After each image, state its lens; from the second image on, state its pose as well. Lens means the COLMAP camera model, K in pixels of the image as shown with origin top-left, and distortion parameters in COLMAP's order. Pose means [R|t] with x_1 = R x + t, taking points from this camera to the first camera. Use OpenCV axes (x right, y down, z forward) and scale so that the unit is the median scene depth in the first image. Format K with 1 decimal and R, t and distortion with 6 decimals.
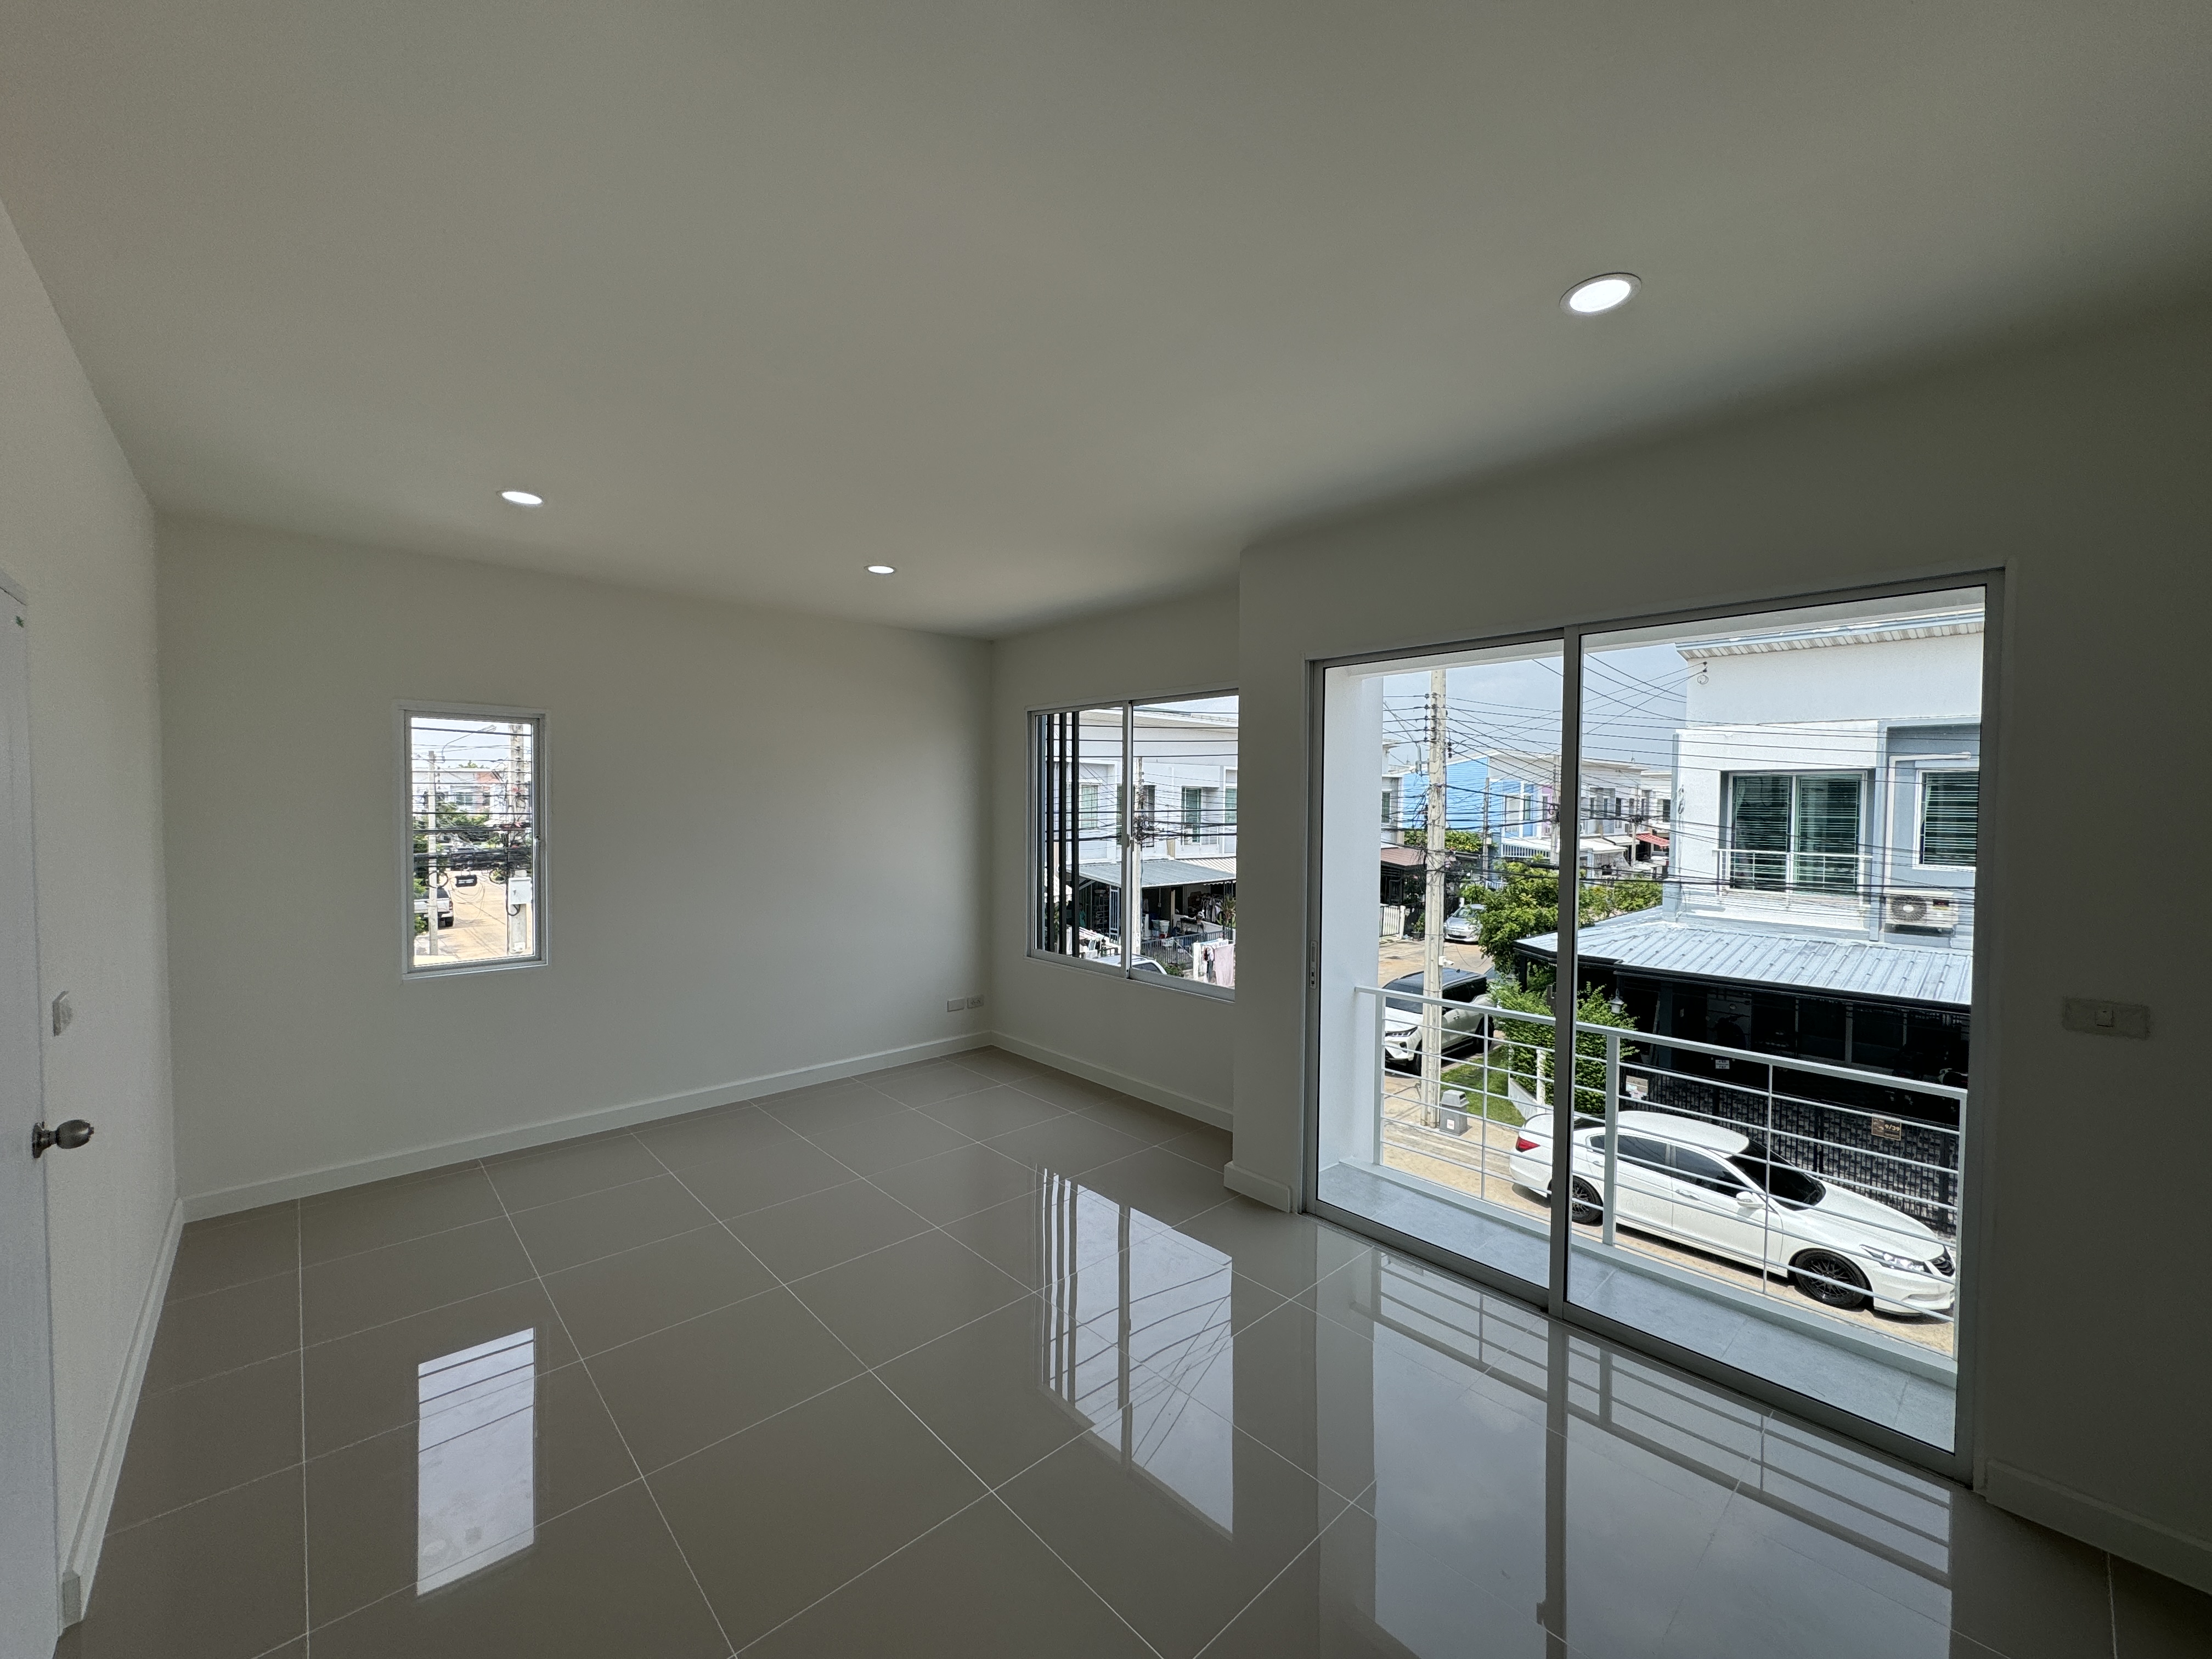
lens RADIAL K [[888.8, 0, 1092.9], [0, 888.8, 825.6], [0, 0, 1]] dist [0.003723, -0.000767]
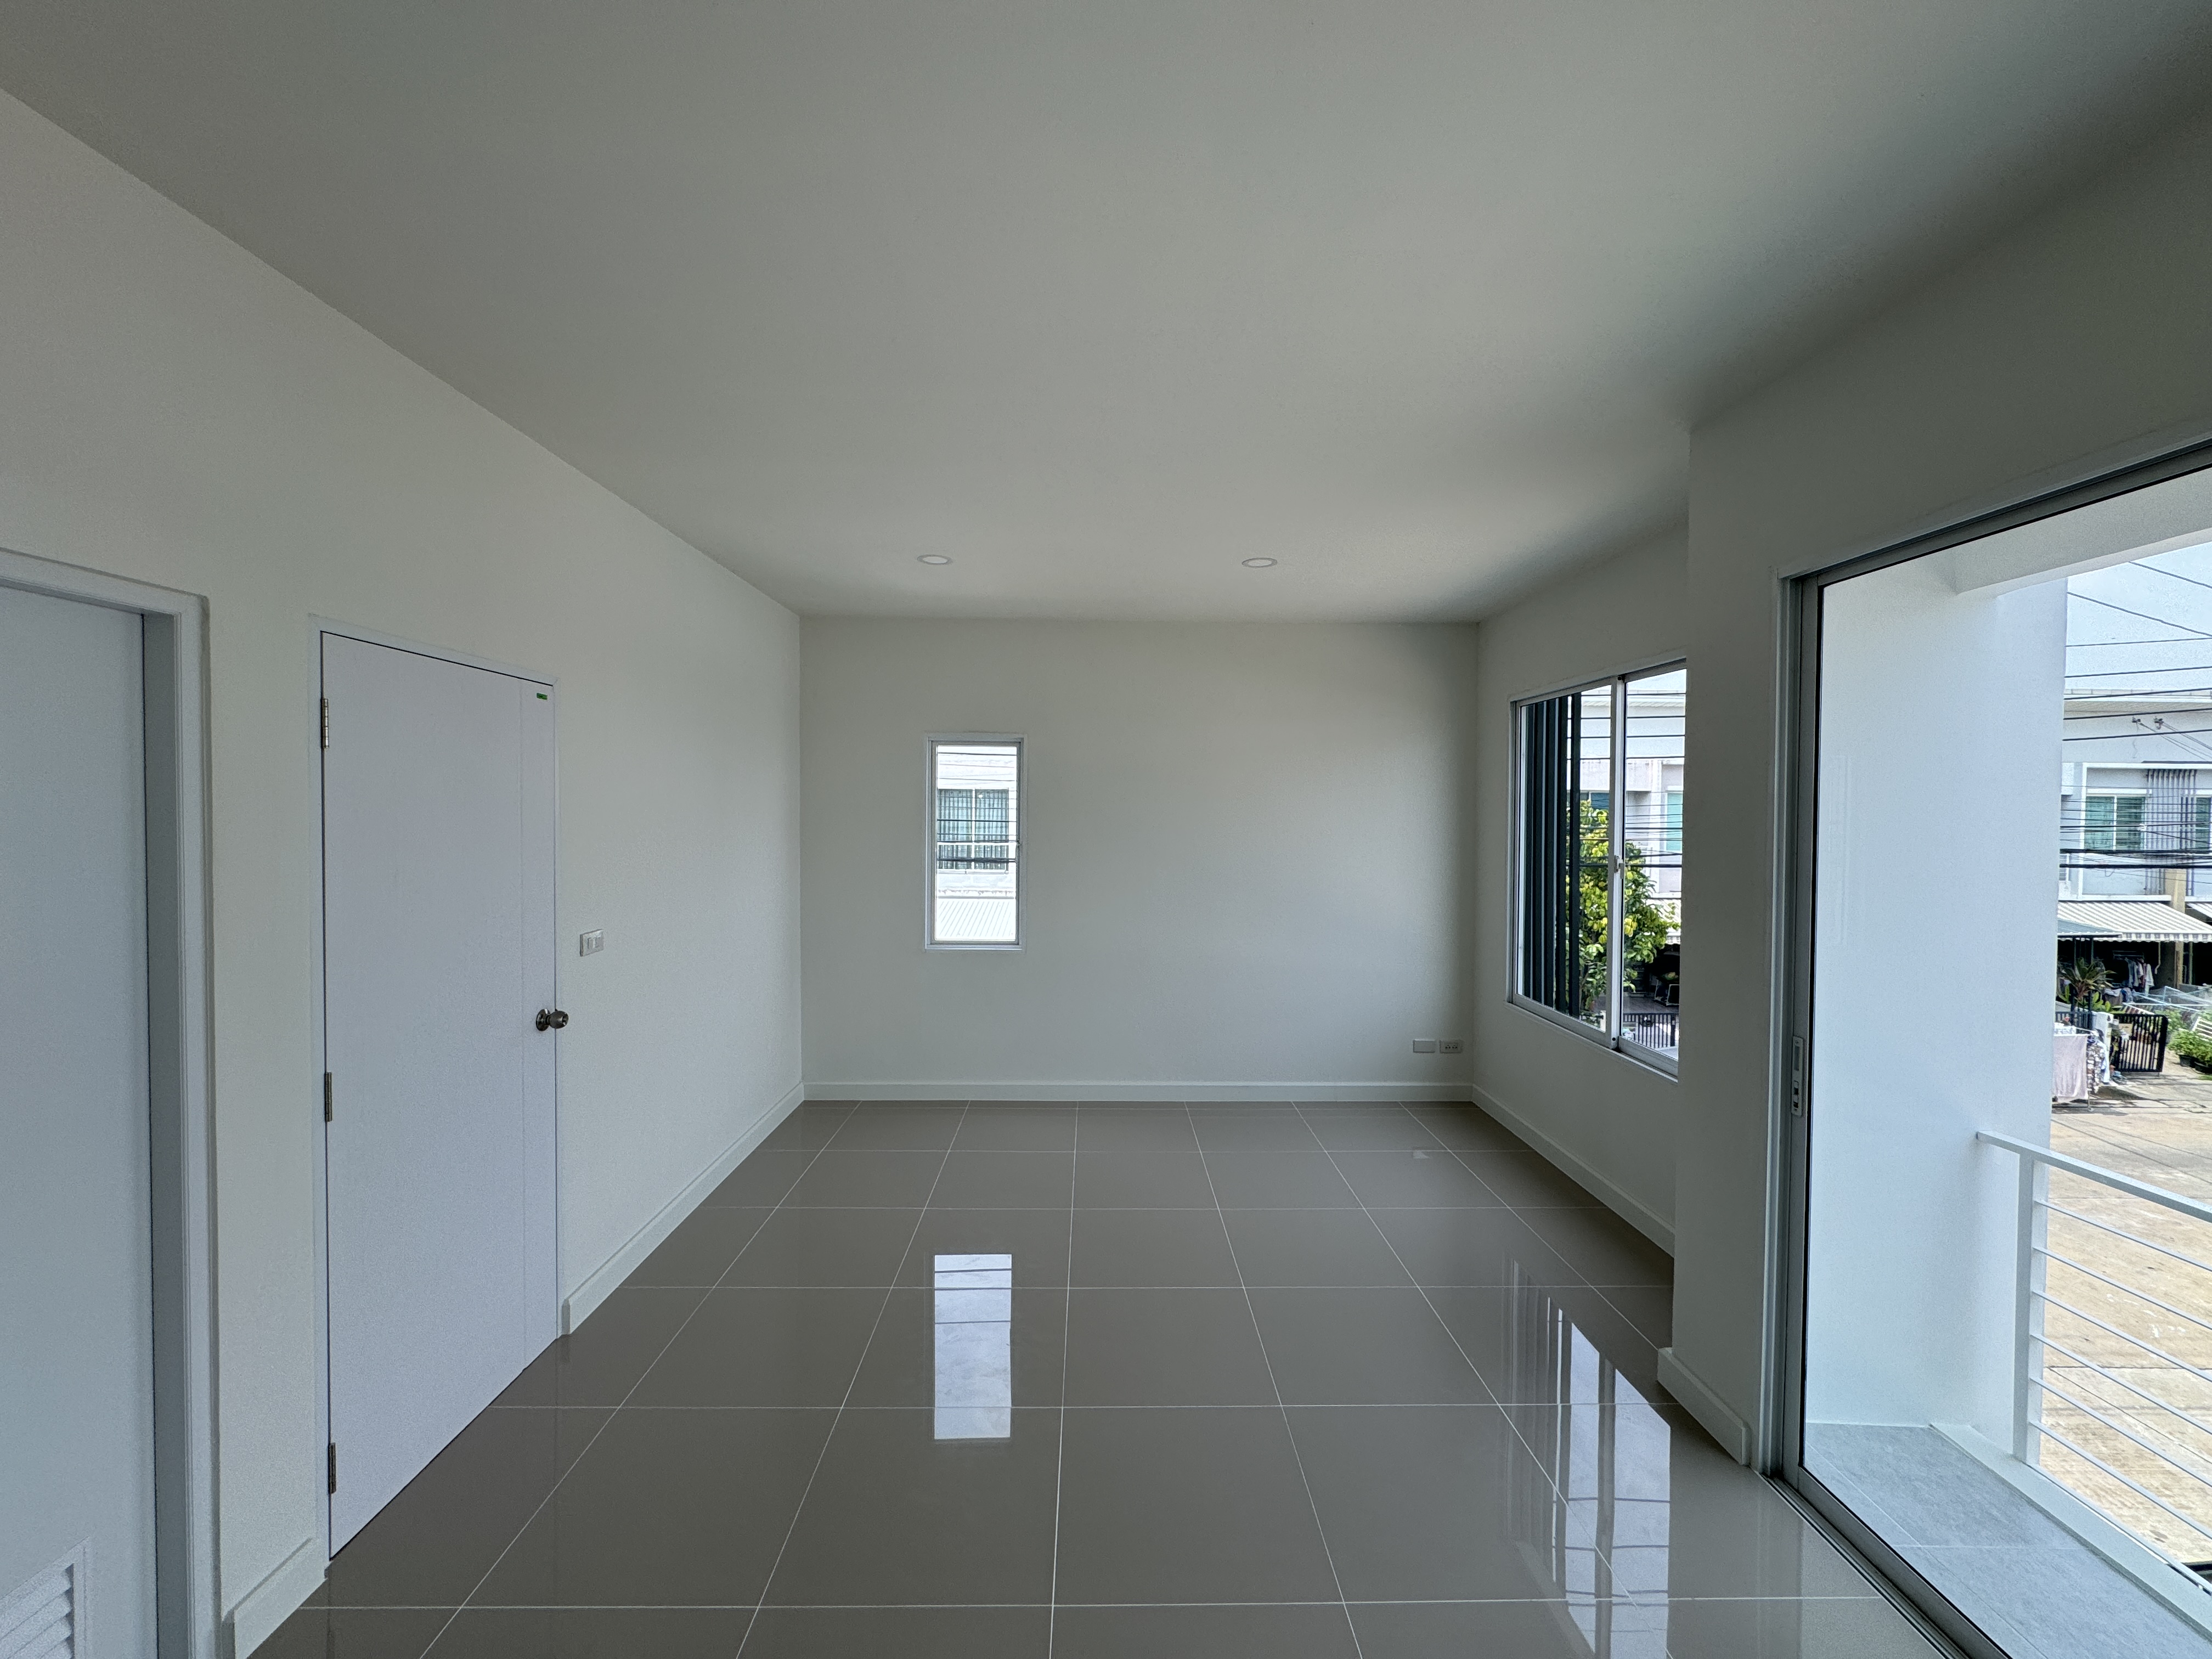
lens RADIAL K [[888.8, 0, 1104.7], [0, 888.8, 826.6], [0, 0, 1]] dist [0.003723, -0.000767]
pose [[0.748694, 0.010406, -0.662834, 0.256382], [-0.019945, 0.999778, -0.006833, -0.000622], [0.662616, 0.018336, 0.748735, 0.194536]]
